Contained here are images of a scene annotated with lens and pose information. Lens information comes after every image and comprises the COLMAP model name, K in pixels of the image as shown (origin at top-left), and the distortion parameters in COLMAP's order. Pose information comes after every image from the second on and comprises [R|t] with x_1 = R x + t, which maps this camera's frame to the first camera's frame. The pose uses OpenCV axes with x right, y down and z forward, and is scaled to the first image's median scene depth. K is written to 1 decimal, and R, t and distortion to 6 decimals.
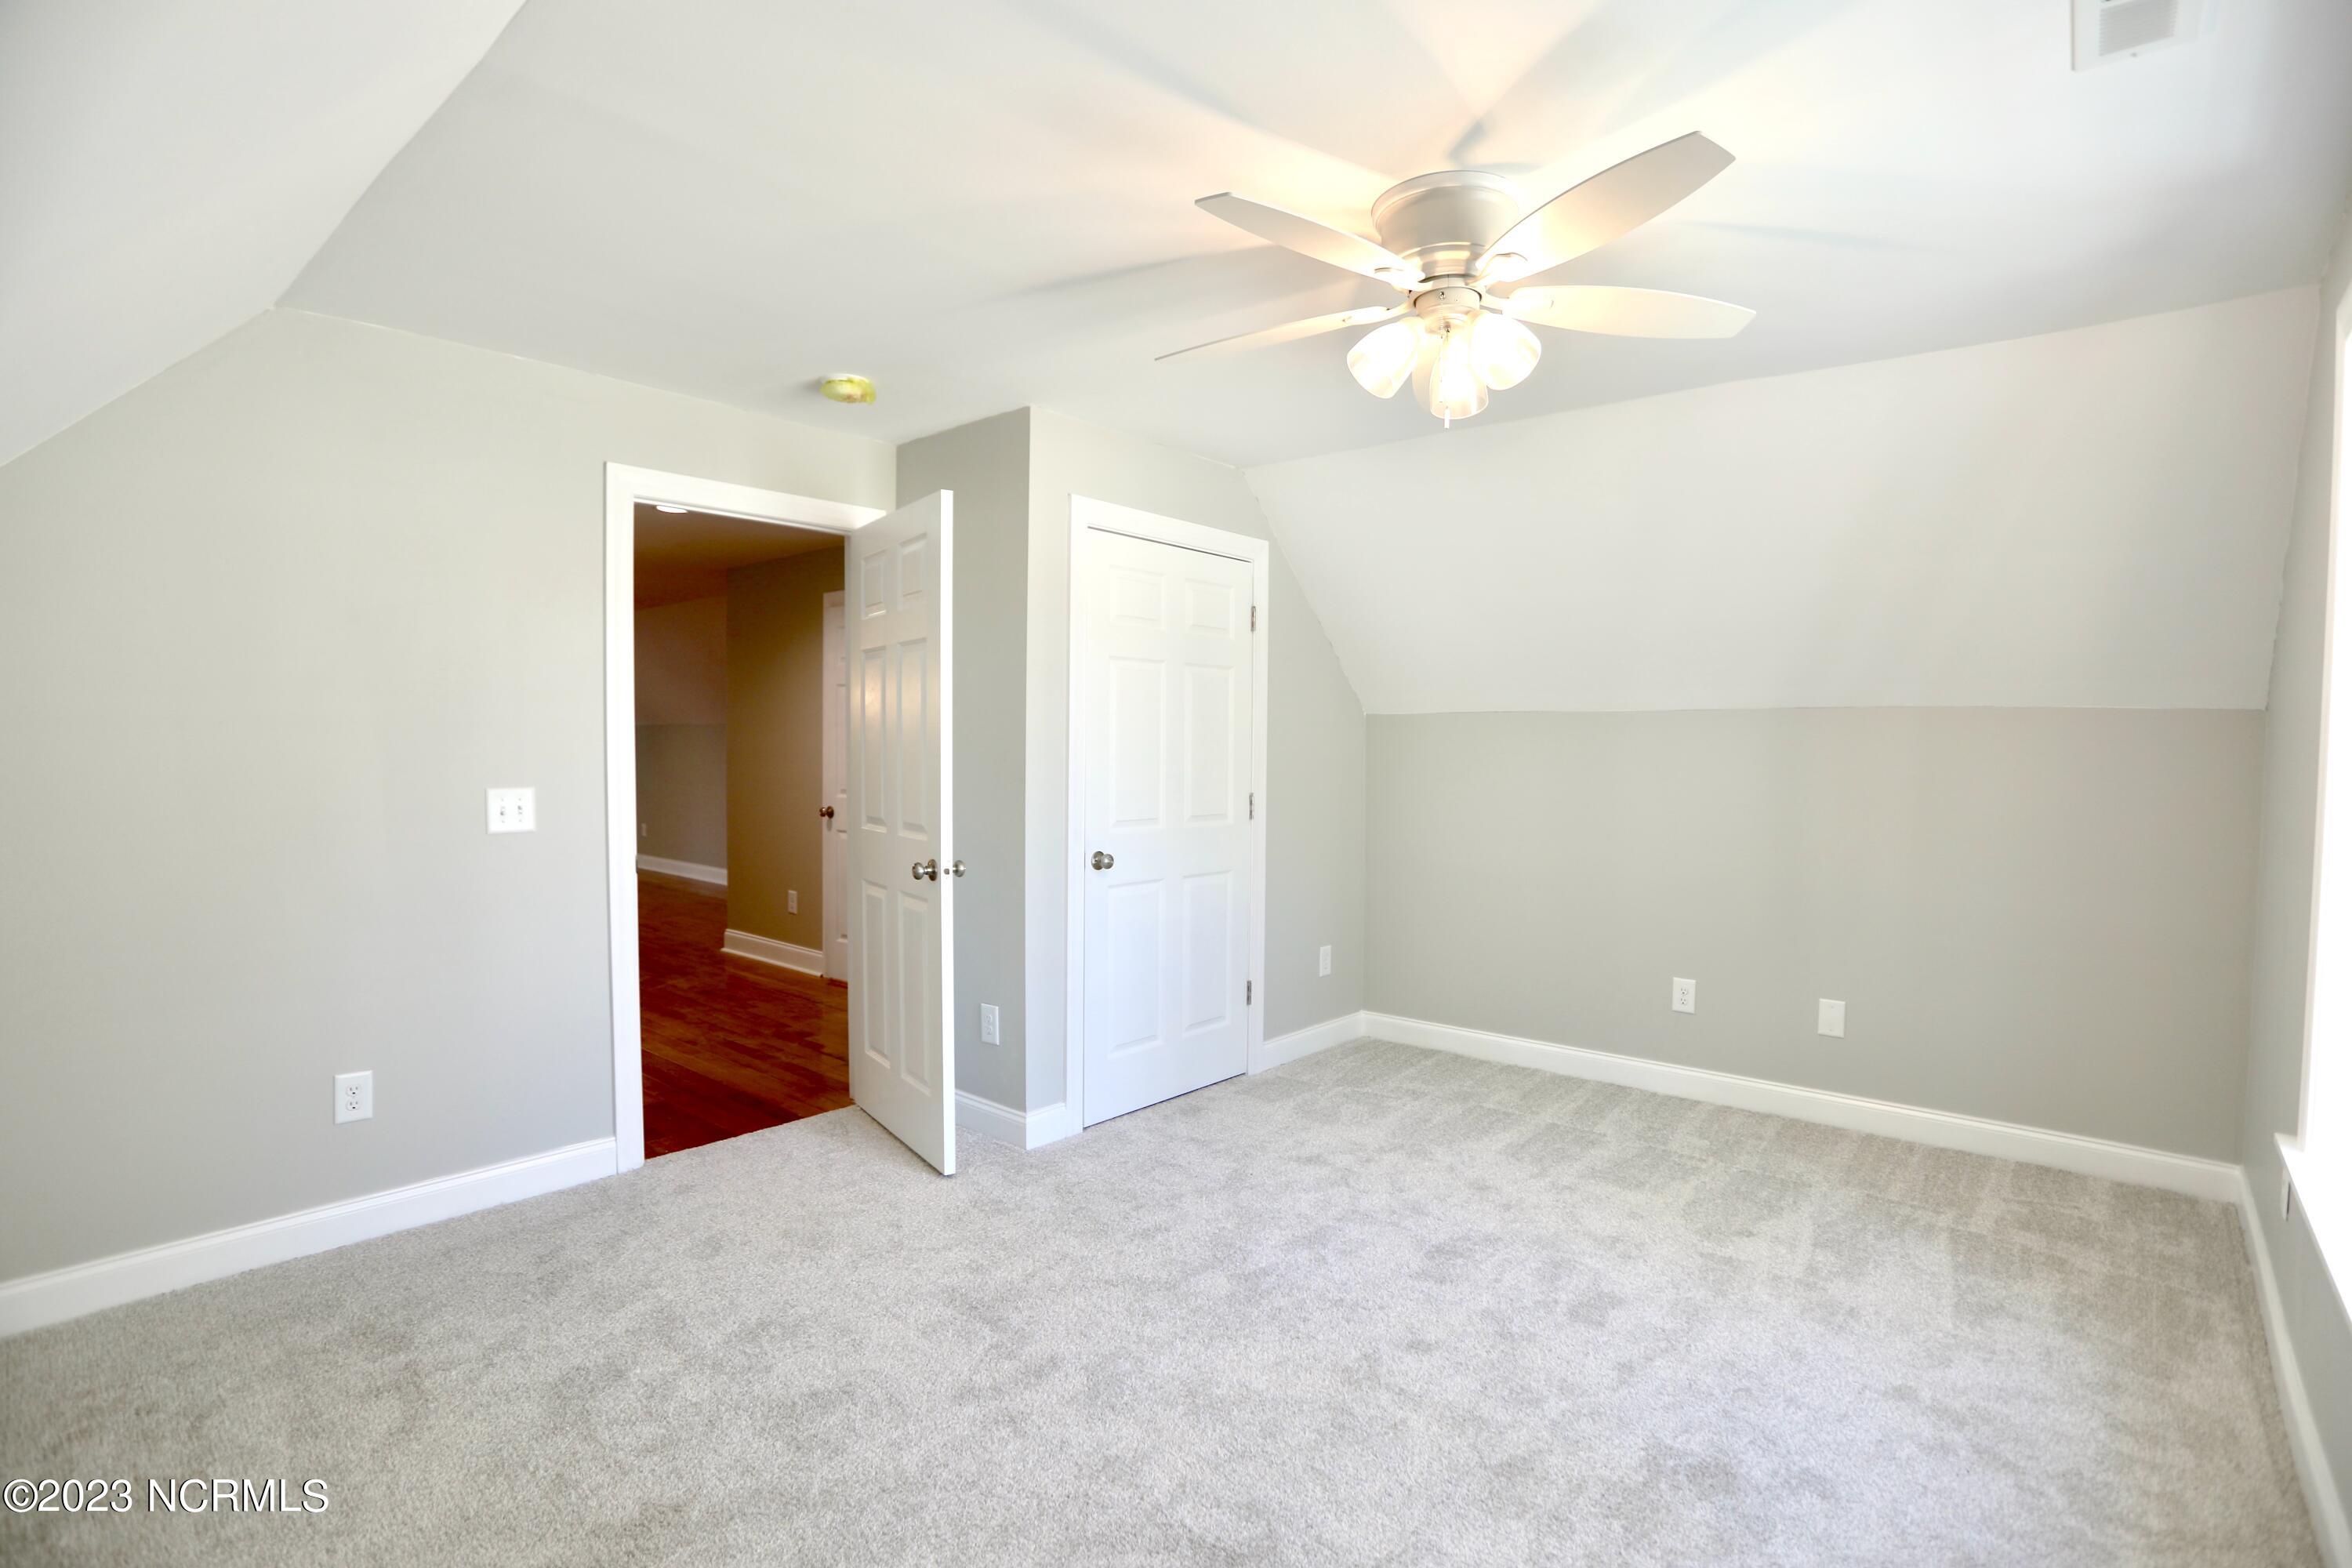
lens RADIAL K [[1139.4, 0, 1183.0], [0, 1139.4, 788.8], [0, 0, 1]] dist [-0.071006, 0.025302]
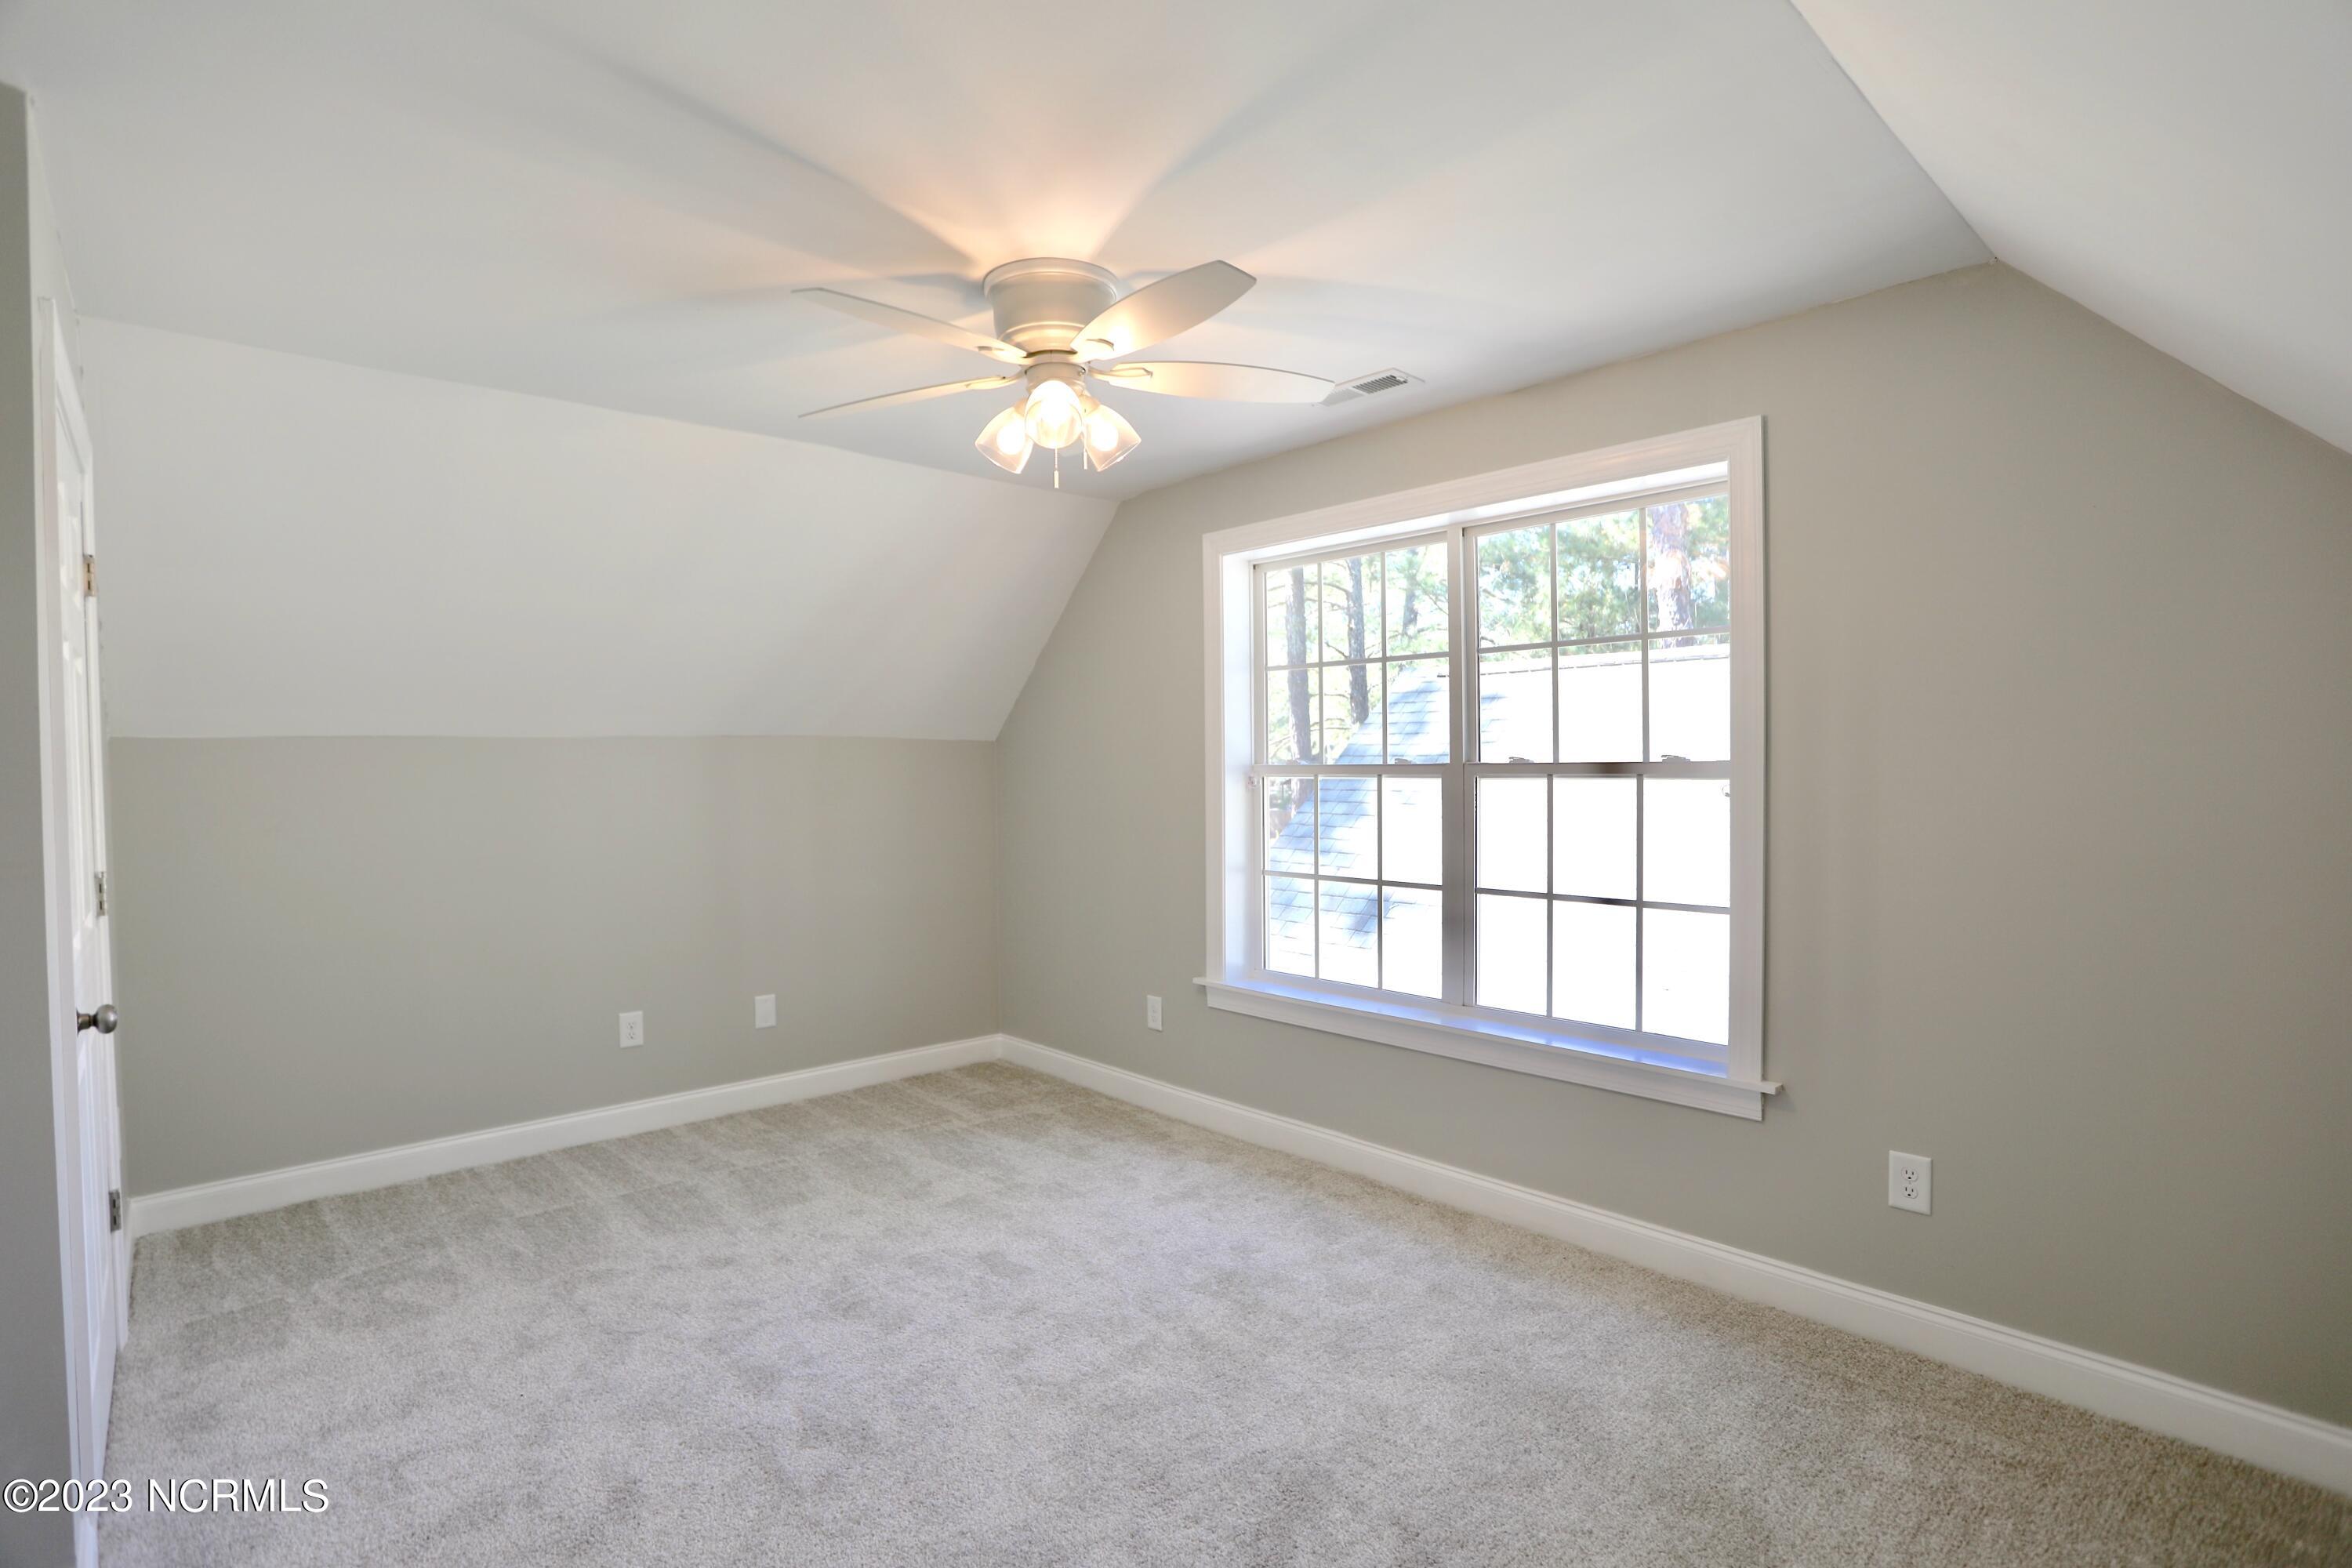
lens RADIAL K [[1139.4, 0, 1183.0], [0, 1139.4, 788.8], [0, 0, 1]] dist [-0.071006, 0.025302]
pose [[0.115536, -0.030608, 0.992832, -0.575957], [0.051868, 0.998347, 0.024743, -0.027303], [-0.991948, 0.048637, 0.116933, 0.523101]]
